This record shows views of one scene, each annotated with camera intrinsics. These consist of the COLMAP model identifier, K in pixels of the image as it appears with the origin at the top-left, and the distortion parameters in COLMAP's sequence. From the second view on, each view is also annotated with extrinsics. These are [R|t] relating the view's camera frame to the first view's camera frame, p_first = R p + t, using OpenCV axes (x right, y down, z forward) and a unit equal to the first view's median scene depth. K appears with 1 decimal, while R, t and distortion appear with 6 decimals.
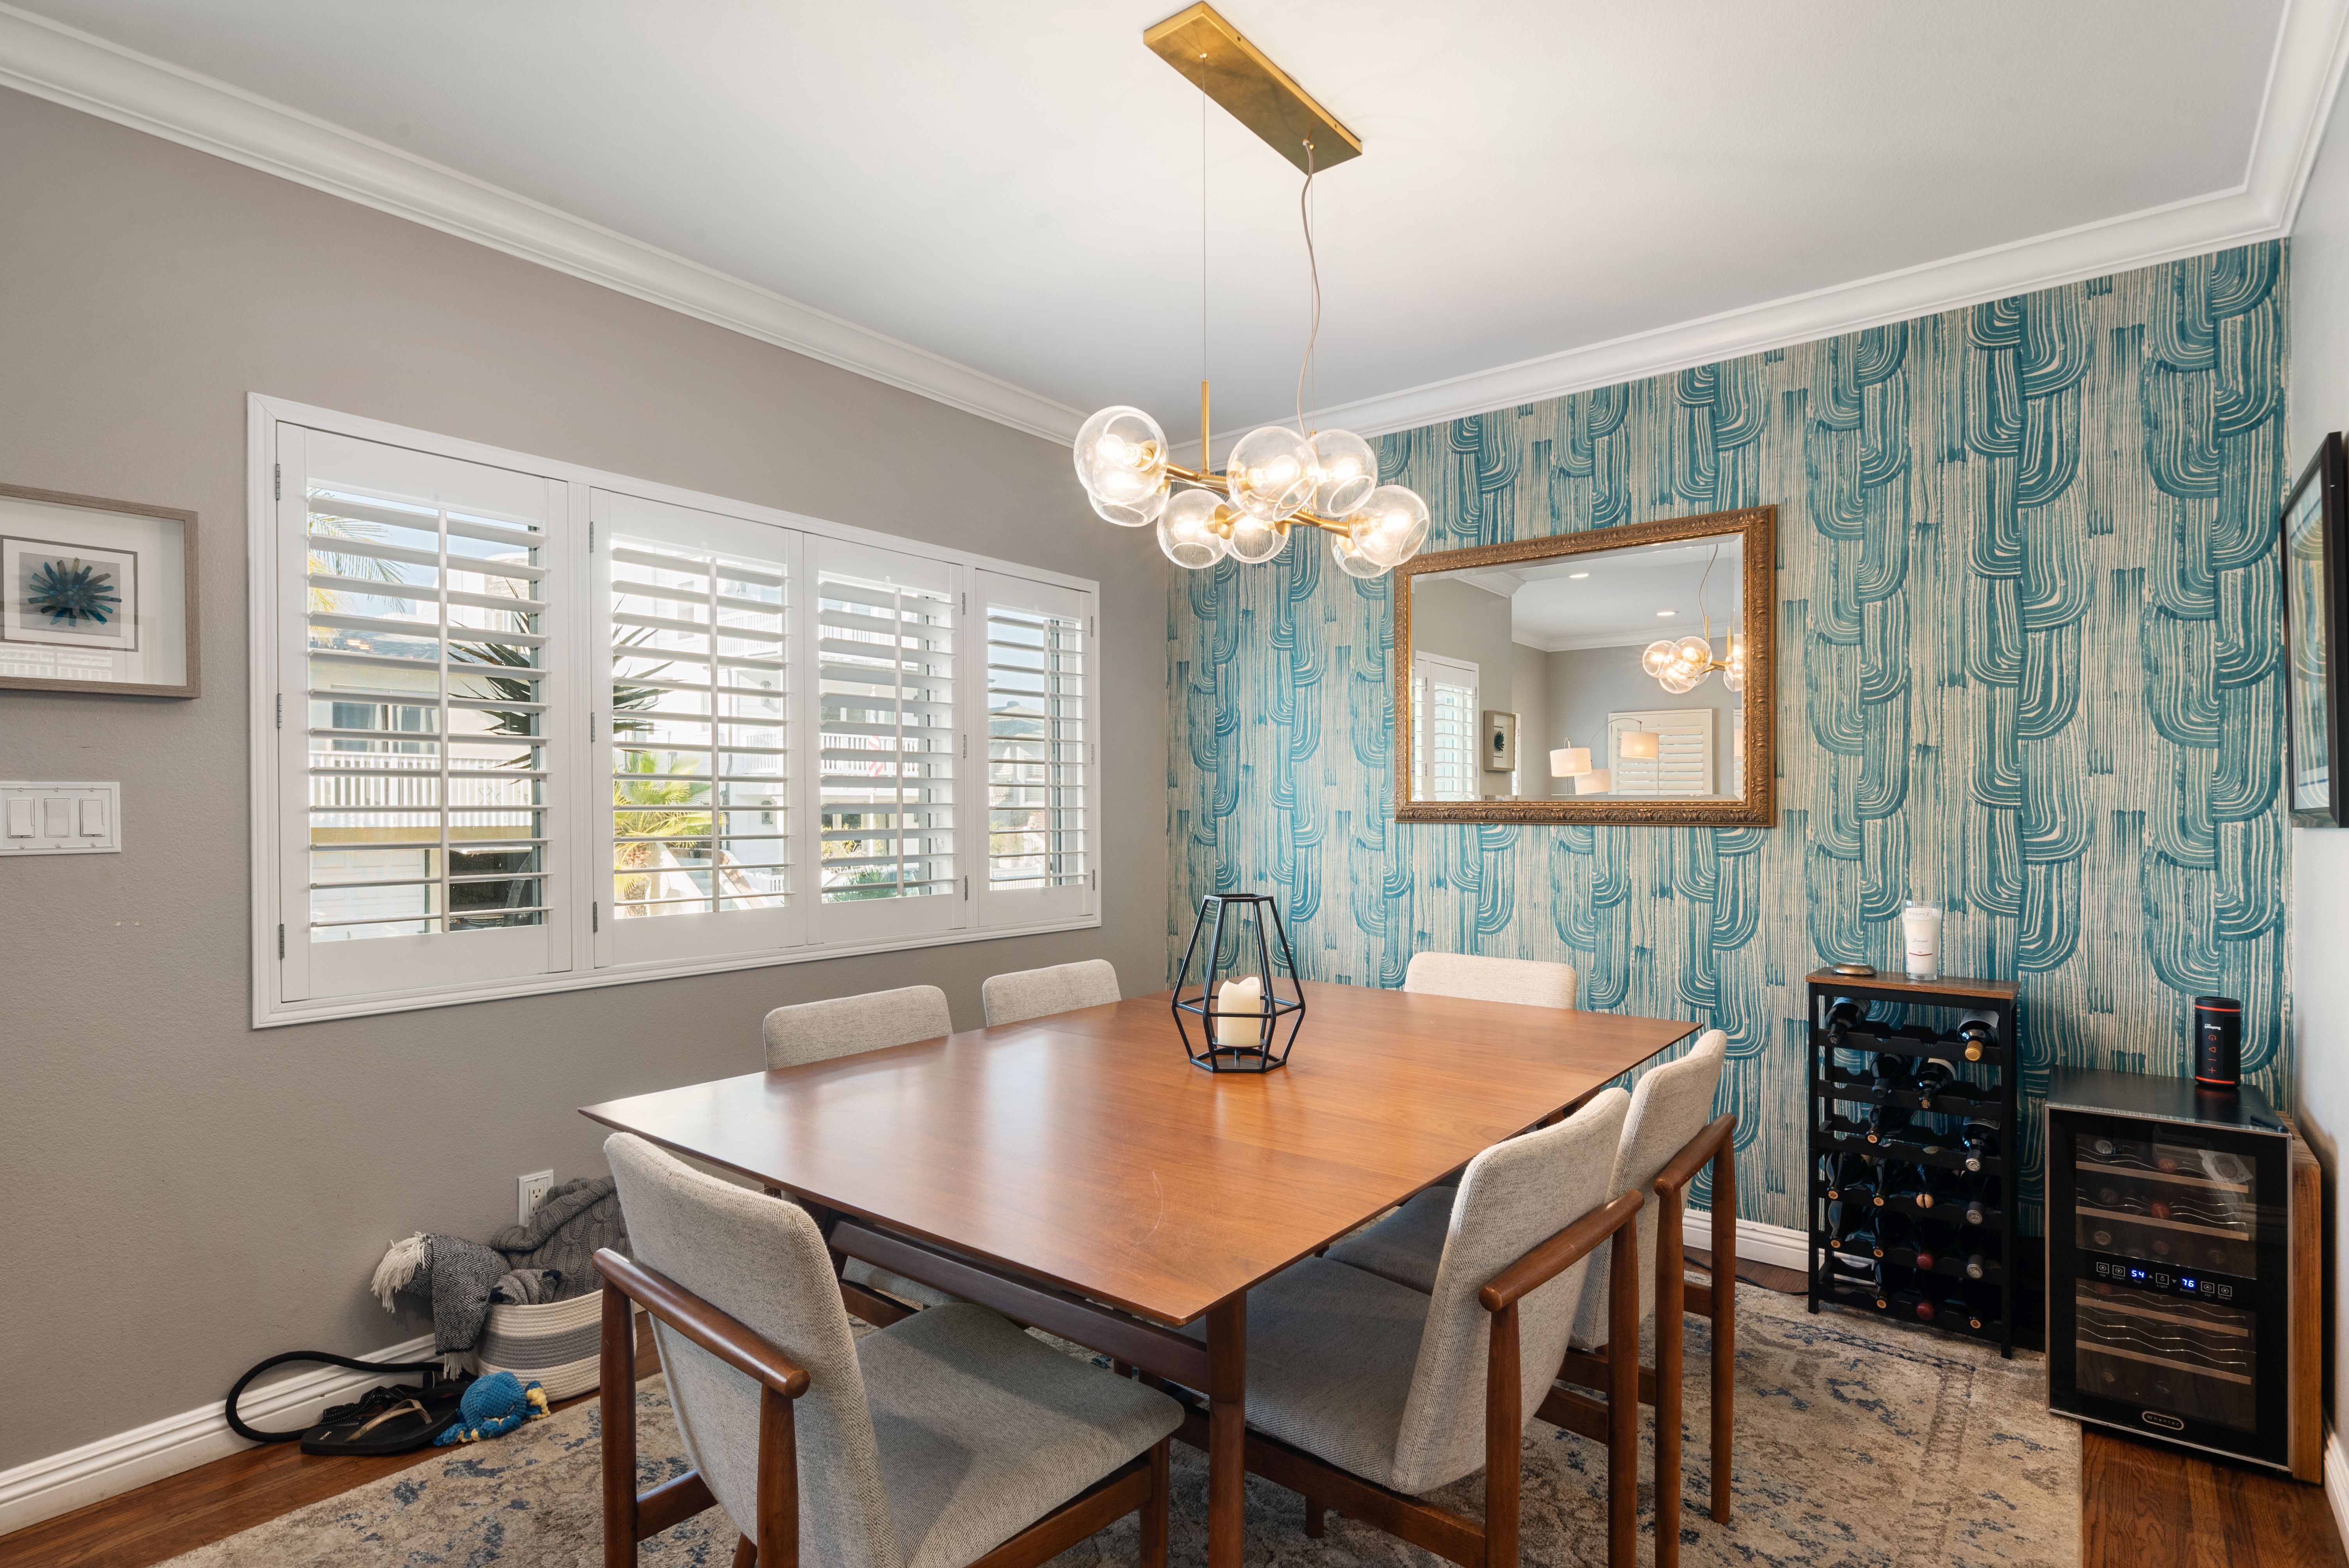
lens RADIAL K [[1200.4, 0, 1175.3], [0, 1200.4, 798.6], [0, 0, 1]] dist [0.001760, -0.000319]
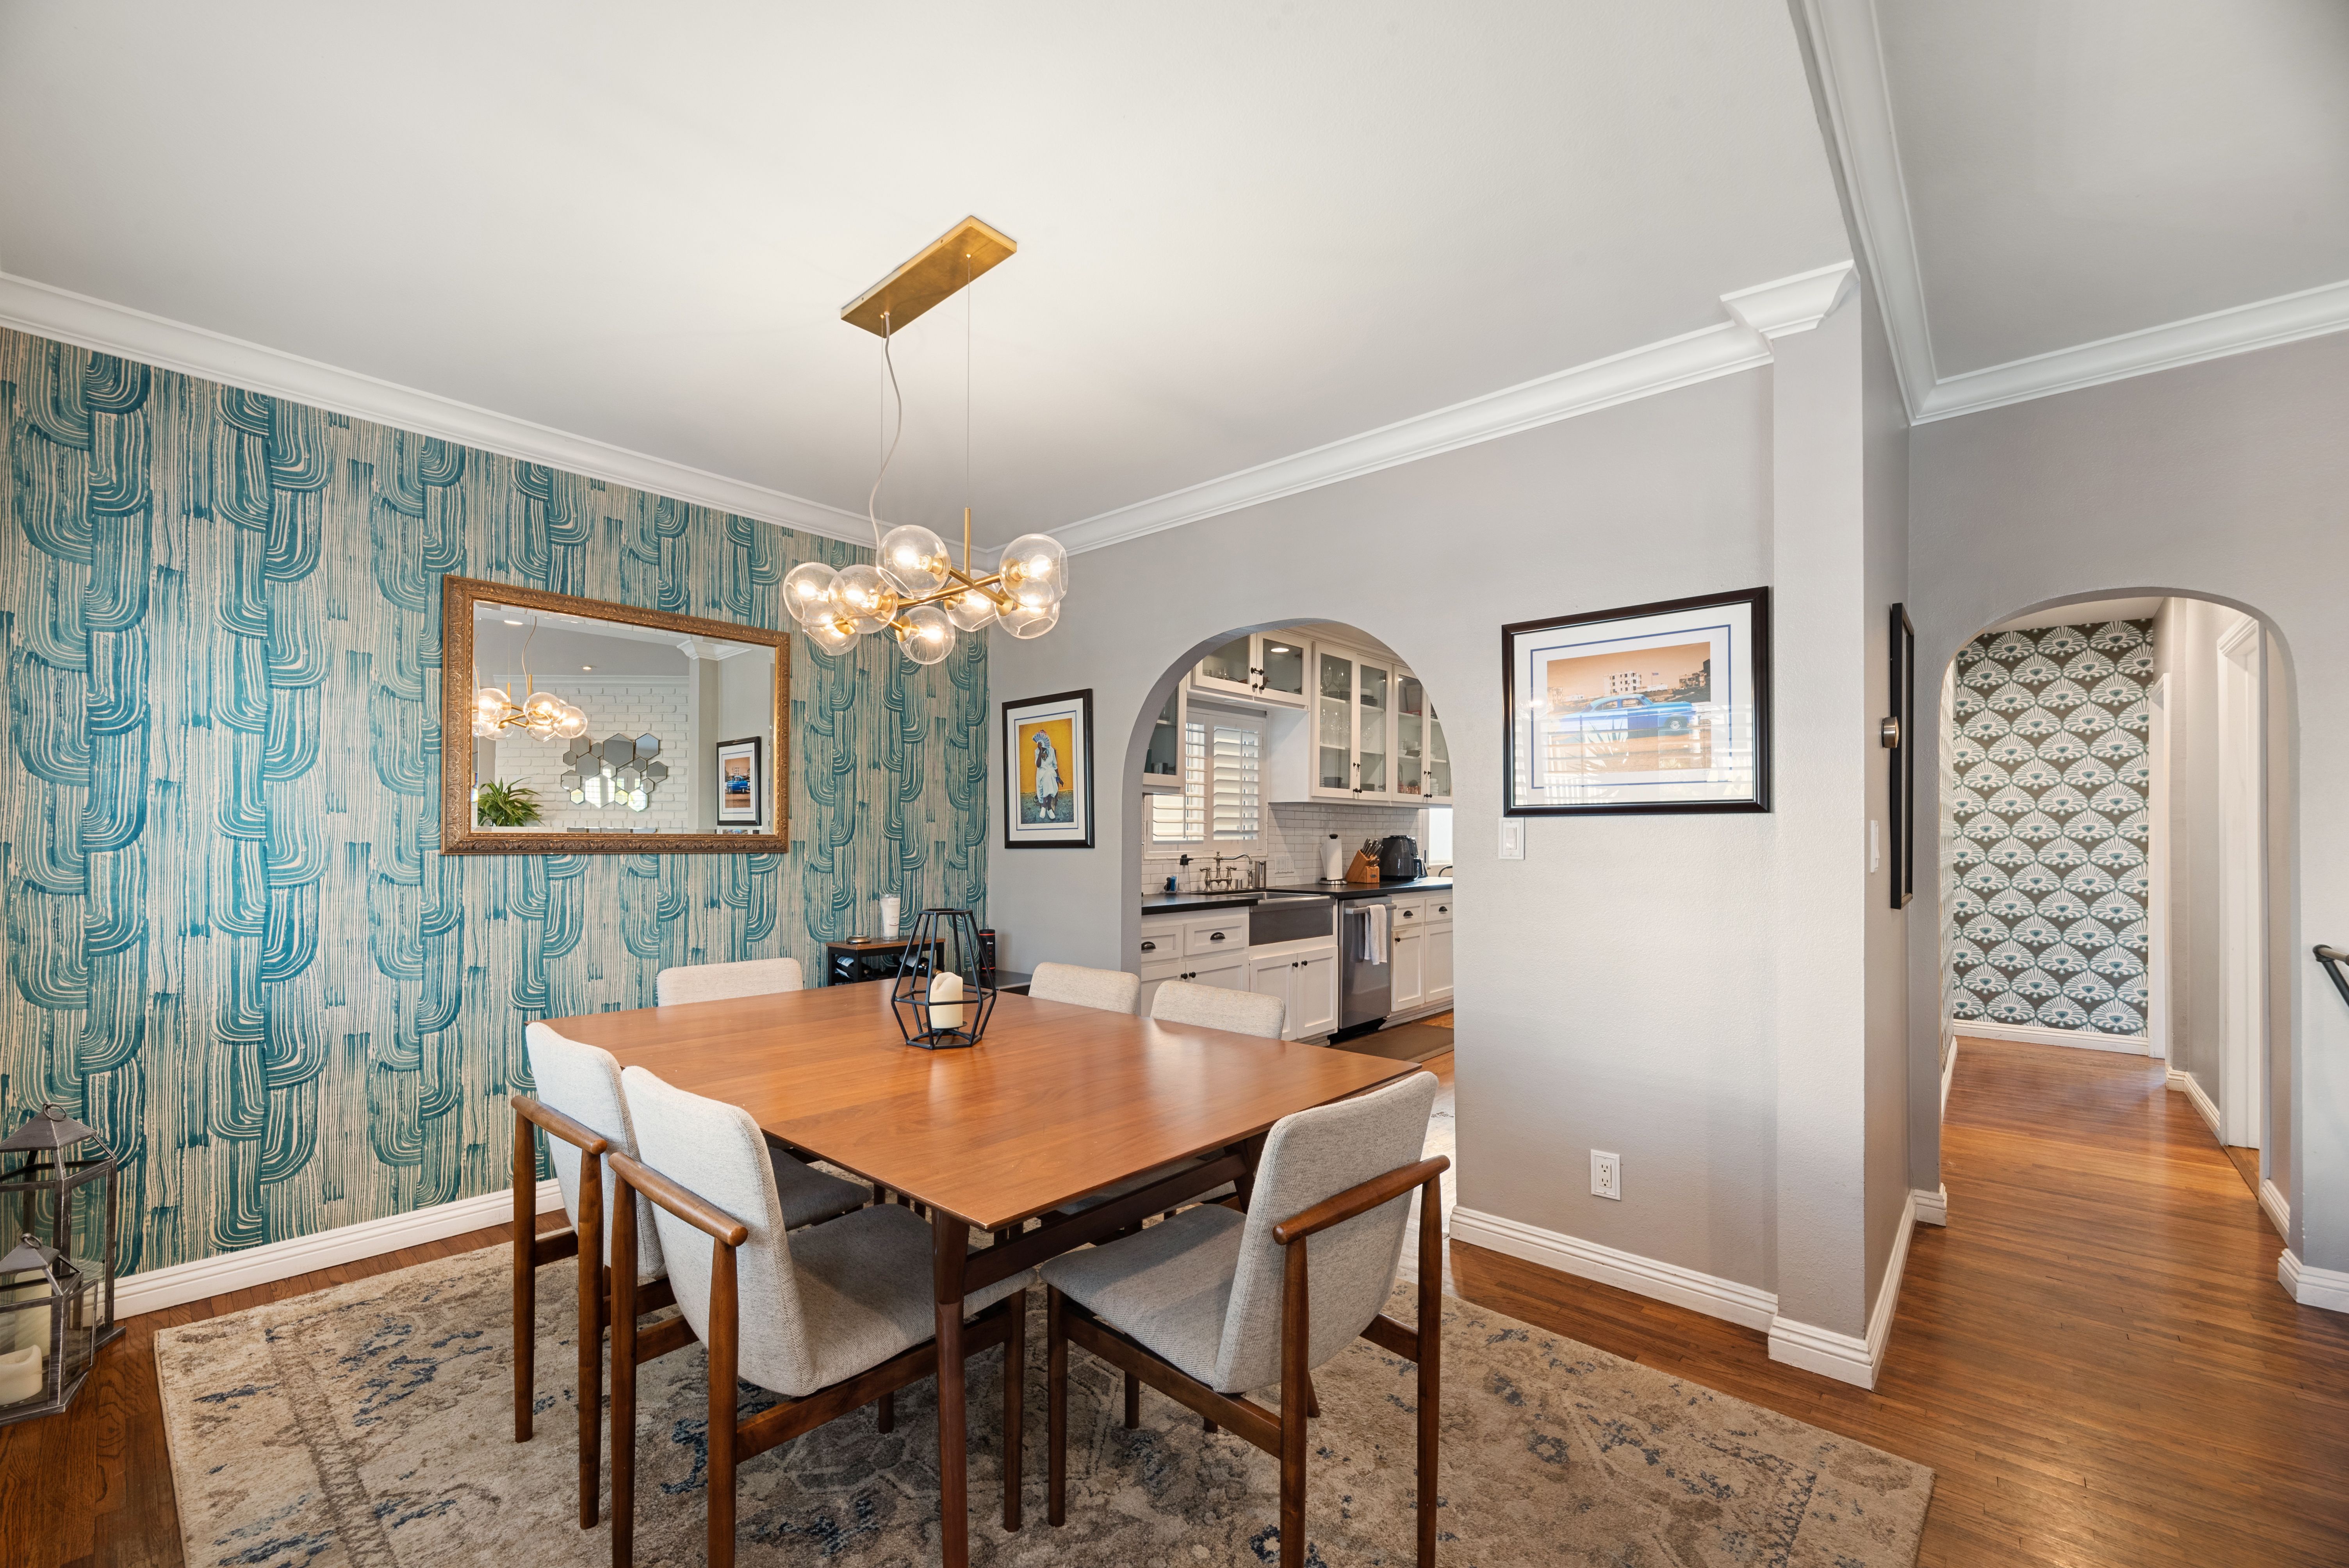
lens RADIAL K [[956.1, 0, 1124.7], [0, 956.1, 832.0], [0, 0, 1]] dist [-0.003738, 0.000436]
pose [[0.072804, 0.008410, 0.997311, -0.521655], [-0.006976, 0.999944, -0.007922, 0.004098], [-0.997322, -0.006381, 0.072859, 0.412815]]
